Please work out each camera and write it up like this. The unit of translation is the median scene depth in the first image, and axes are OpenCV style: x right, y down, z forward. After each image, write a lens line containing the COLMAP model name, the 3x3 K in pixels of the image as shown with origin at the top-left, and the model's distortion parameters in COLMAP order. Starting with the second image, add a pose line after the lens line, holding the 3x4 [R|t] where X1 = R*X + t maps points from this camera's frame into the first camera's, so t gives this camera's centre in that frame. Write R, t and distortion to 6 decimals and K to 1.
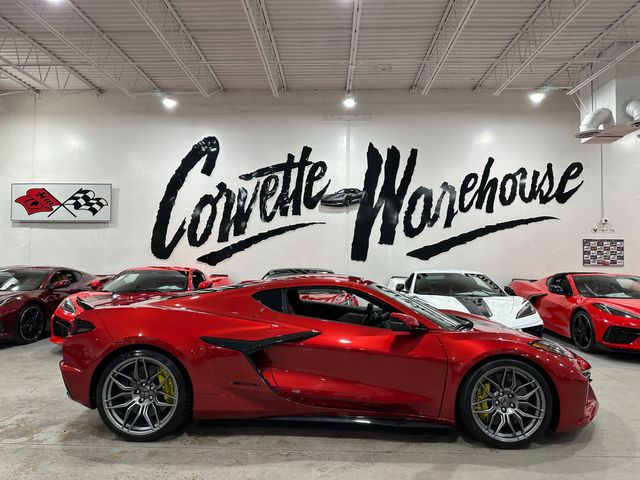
lens RADIAL K [[452.1, 0, 322.7], [0, 452.1, 247.7], [0, 0, 1]] dist [0.089673, -0.131883]
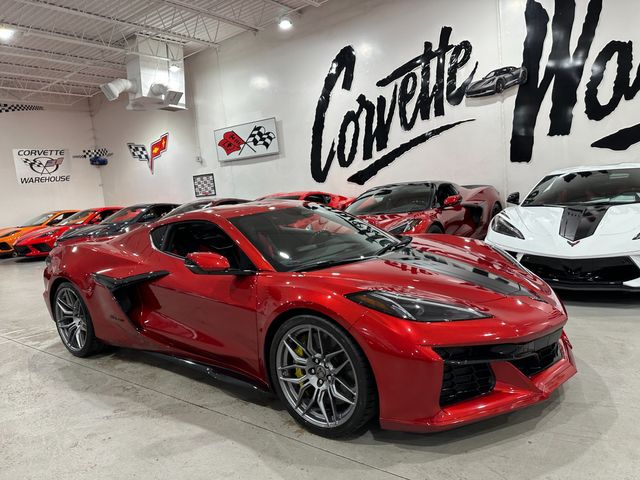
lens RADIAL K [[452.1, 0, 318.7], [0, 452.1, 241.5], [0, 0, 1]] dist [0.089673, -0.131883]
pose [[0.803511, -0.011130, -0.595187, 0.267735], [0.118784, 0.982716, 0.141984, 0.010105], [0.583319, -0.184784, 0.790945, 0.151881]]
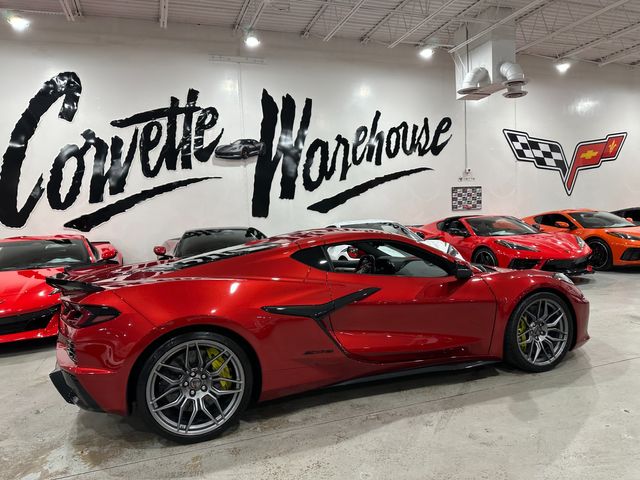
lens RADIAL K [[452.1, 0, 325.8], [0, 452.1, 249.1], [0, 0, 1]] dist [0.089673, -0.131883]
pose [[0.926279, -0.077838, 0.368713, -0.149354], [0.041790, 0.993618, 0.104775, 0.001485], [-0.374515, -0.081643, 0.923620, 0.060788]]
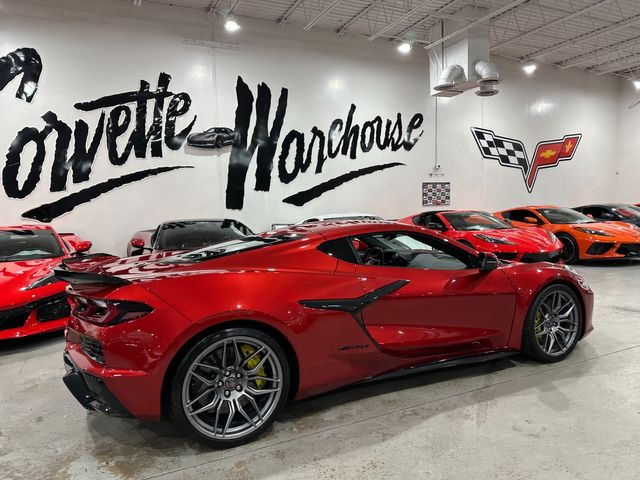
lens RADIAL K [[452.1, 0, 327.1], [0, 452.1, 247.7], [0, 0, 1]] dist [0.089673, -0.131883]
pose [[0.881084, -0.077488, 0.466569, -0.191178], [0.025269, 0.992791, 0.117163, 0.003299], [-0.472285, -0.091441, 0.876690, 0.093536]]
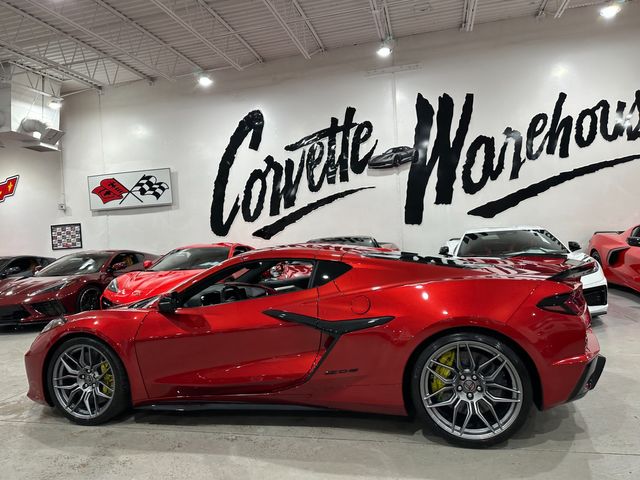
lens RADIAL K [[452.1, 0, 324.5], [0, 452.1, 242.2], [0, 0, 1]] dist [0.089673, -0.131883]
pose [[0.973430, -0.064469, -0.219723, 0.103764], [0.077073, 0.995807, 0.049272, 0.005483], [0.215626, -0.064897, 0.974317, 0.046934]]
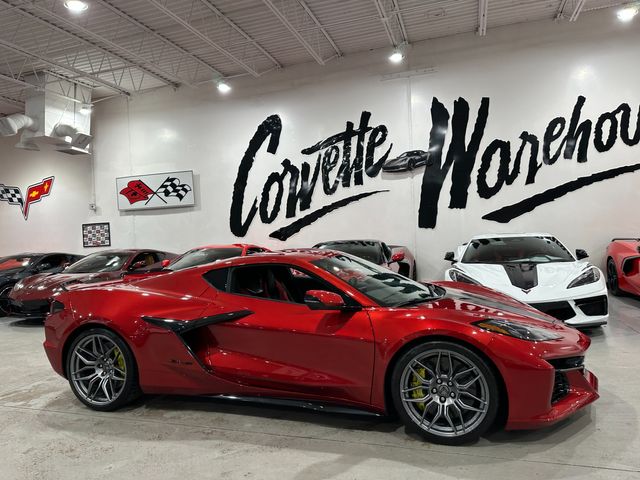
lens RADIAL K [[452.1, 0, 321.8], [0, 452.1, 241.5], [0, 0, 1]] dist [0.089673, -0.131883]
pose [[0.955683, -0.049827, -0.290149, 0.142451], [0.065319, 0.996896, 0.043951, 0.001209], [0.287059, -0.060955, 0.955972, 0.040535]]
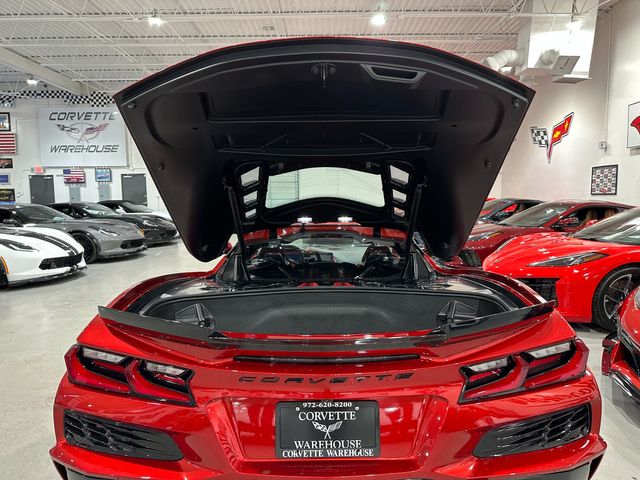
lens RADIAL K [[461.4, 0, 321.6], [0, 461.4, 246.0], [0, 0, 1]] dist [0.008836, 0.000833]
pose [[0.015121, 0.100165, -0.994856, 0.221832], [0.031295, 0.994435, 0.100599, 0.019811], [0.999396, -0.032655, 0.011903, 0.402170]]
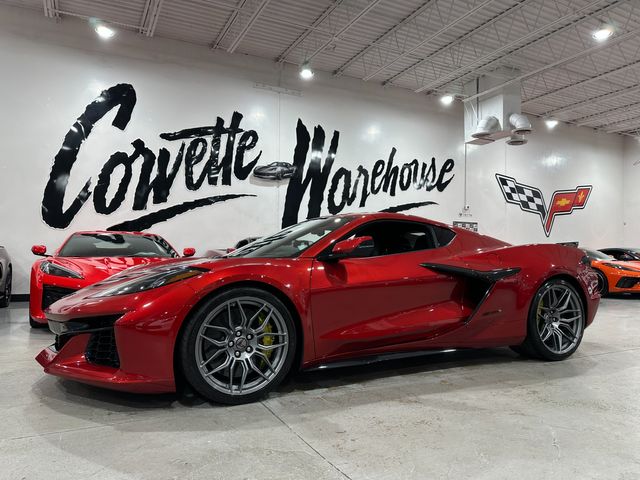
lens RADIAL K [[452.1, 0, 322.3], [0, 452.1, 247.8], [0, 0, 1]] dist [0.089673, -0.131883]
pose [[0.875572, 0.008609, 0.483011, -0.337892], [-0.014050, 0.999872, 0.007648, 0.047352], [-0.482884, -0.013482, 0.875581, 0.086185]]
